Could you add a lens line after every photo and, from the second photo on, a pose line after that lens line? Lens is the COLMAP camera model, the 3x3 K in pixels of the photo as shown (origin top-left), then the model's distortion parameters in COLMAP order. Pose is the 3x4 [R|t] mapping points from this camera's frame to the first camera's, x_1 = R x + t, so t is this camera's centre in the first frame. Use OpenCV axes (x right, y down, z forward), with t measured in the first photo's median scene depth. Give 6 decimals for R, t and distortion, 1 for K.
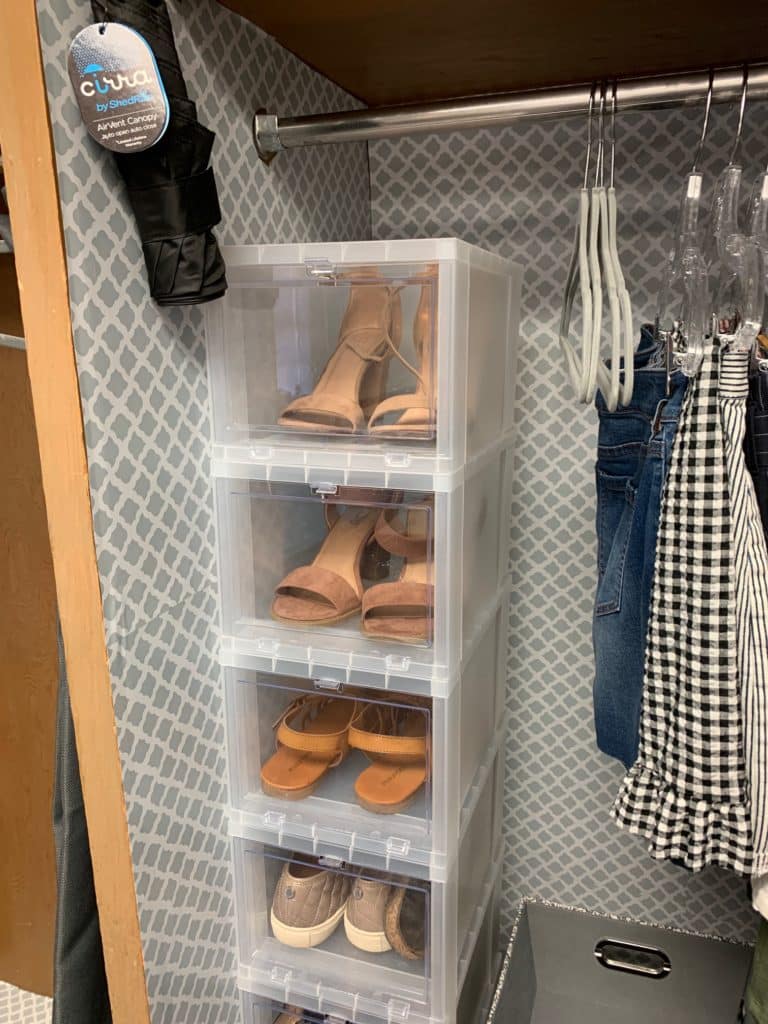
lens RADIAL K [[780.1, 0, 385.0], [0, 780.1, 512.6], [0, 0, 1]] dist [0.013389, -0.017612]
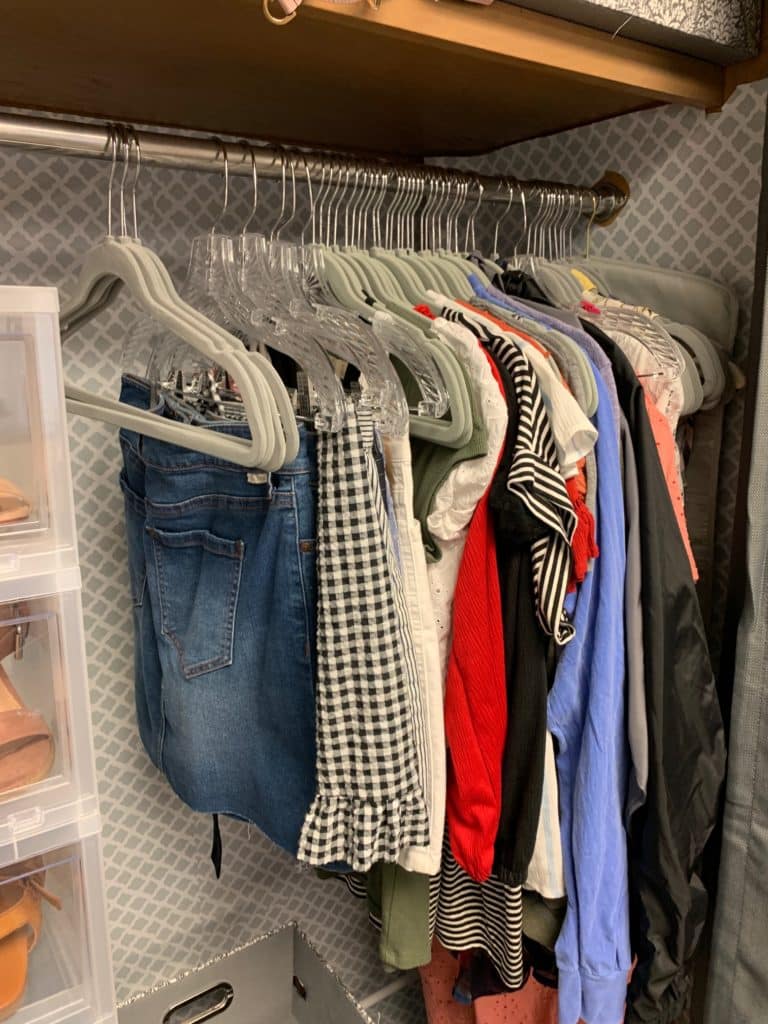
lens RADIAL K [[780.1, 0, 385.0], [0, 780.1, 510.0], [0, 0, 1]] dist [0.013389, -0.017612]
pose [[0.589382, -0.155328, 0.792781, -0.427238], [0.185554, 0.981133, 0.054284, -0.104709], [-0.786256, 0.115110, 0.607084, 0.269855]]
